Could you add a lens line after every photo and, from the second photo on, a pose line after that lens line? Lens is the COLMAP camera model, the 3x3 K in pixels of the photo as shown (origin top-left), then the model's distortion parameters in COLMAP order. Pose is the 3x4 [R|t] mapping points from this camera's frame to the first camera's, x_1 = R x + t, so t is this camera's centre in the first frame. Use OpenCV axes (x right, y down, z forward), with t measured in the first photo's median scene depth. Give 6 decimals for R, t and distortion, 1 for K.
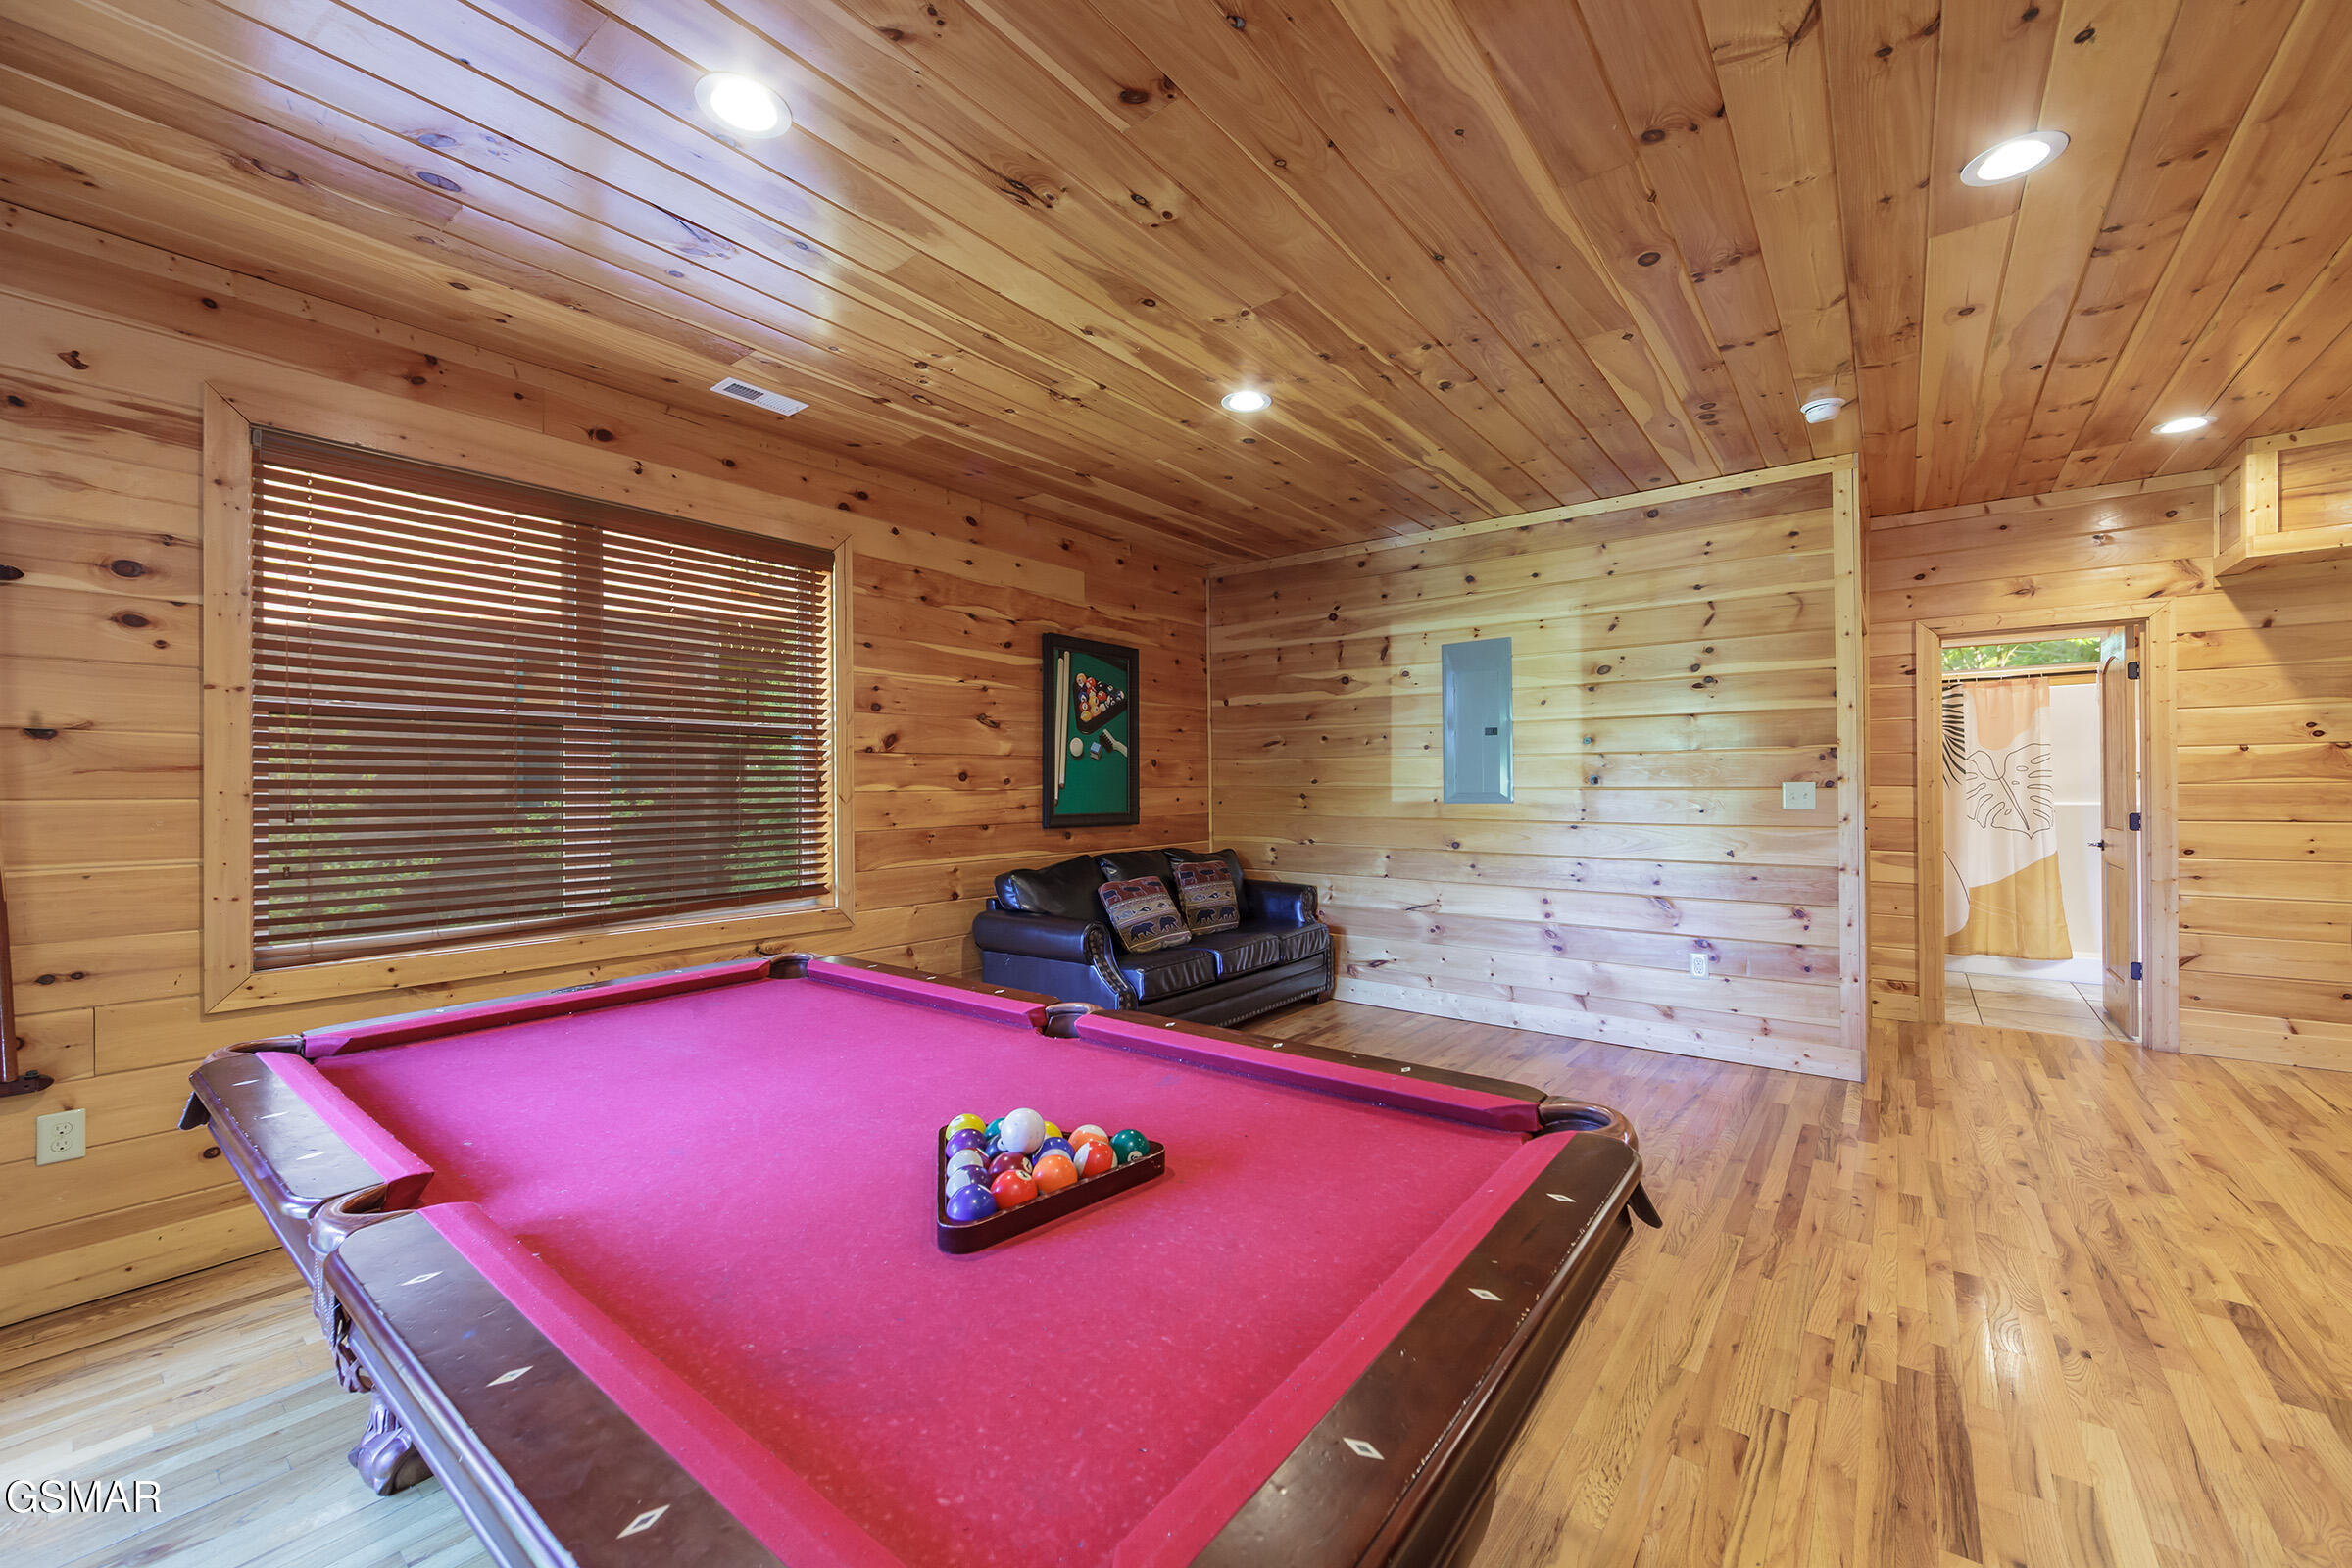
lens RADIAL K [[923.1, 0, 1185.8], [0, 923.1, 787.6], [0, 0, 1]] dist [-0.000824, -0.001230]
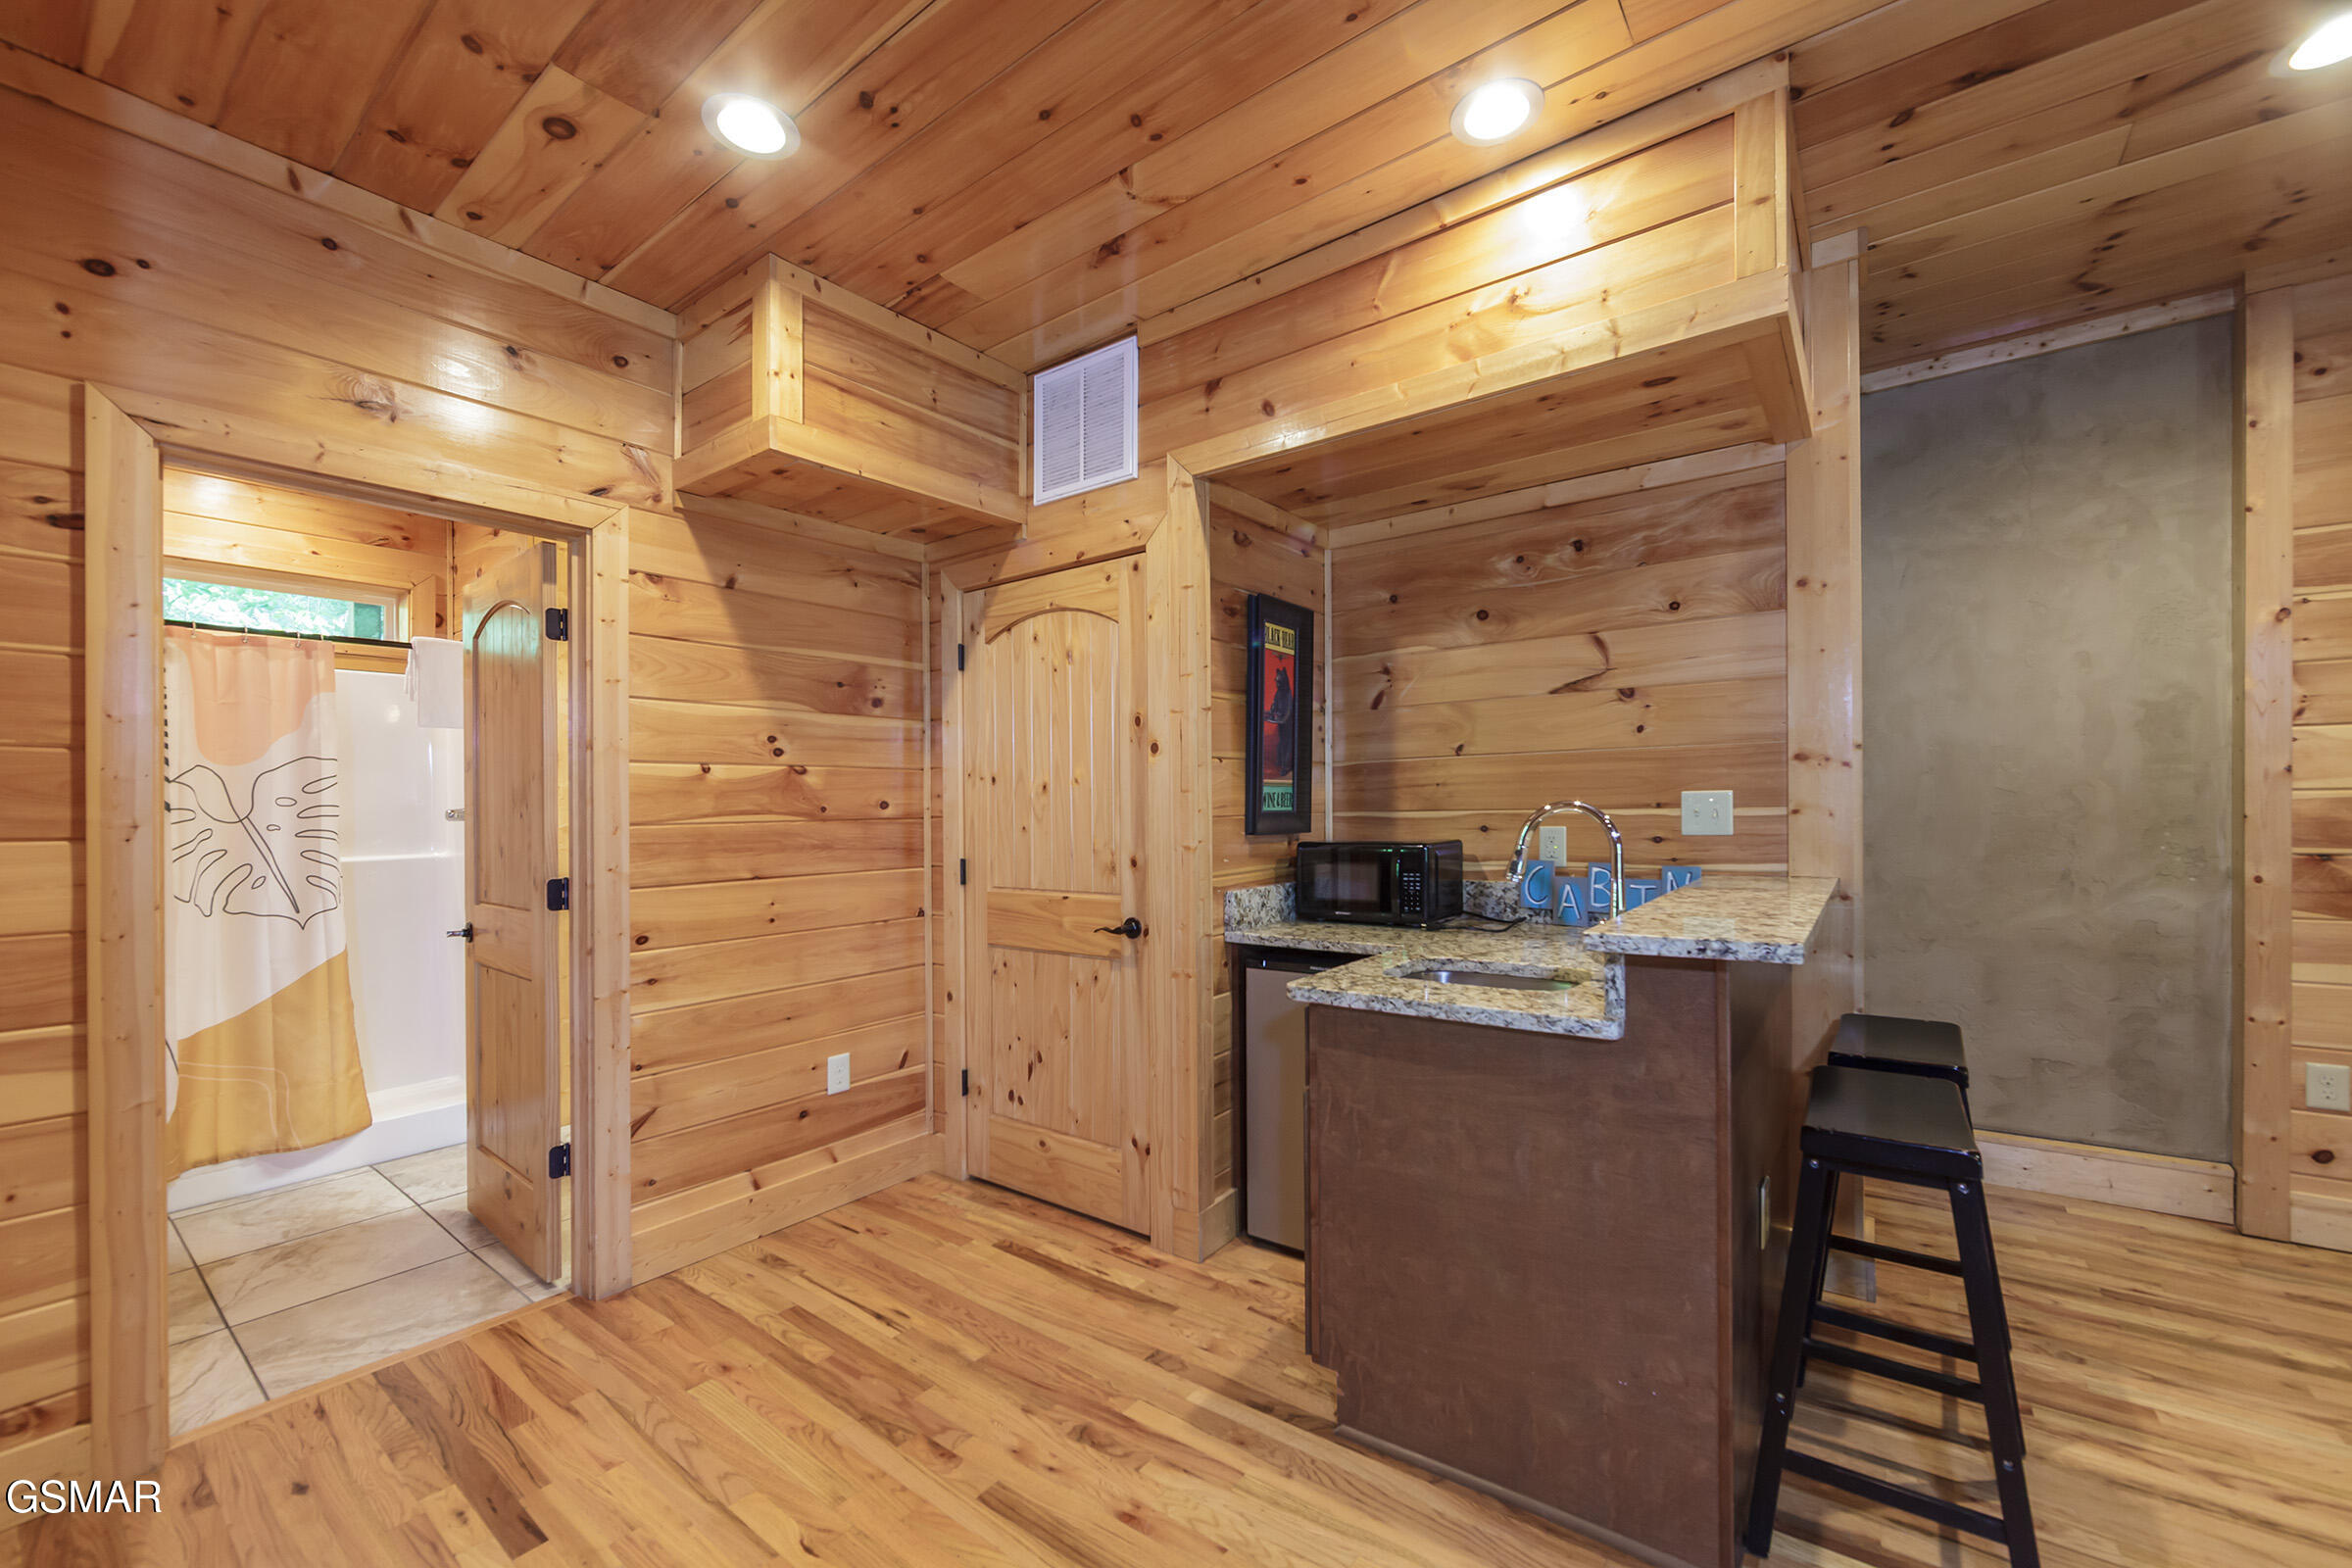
lens RADIAL K [[923.1, 0, 1188.9], [0, 923.1, 800.5], [0, 0, 1]] dist [-0.000824, -0.001230]
pose [[-0.018898, 0.016524, 0.999685, 0.459653], [0.017726, 0.999712, -0.016189, -0.004013], [-0.999664, 0.017415, -0.019186, 0.621857]]
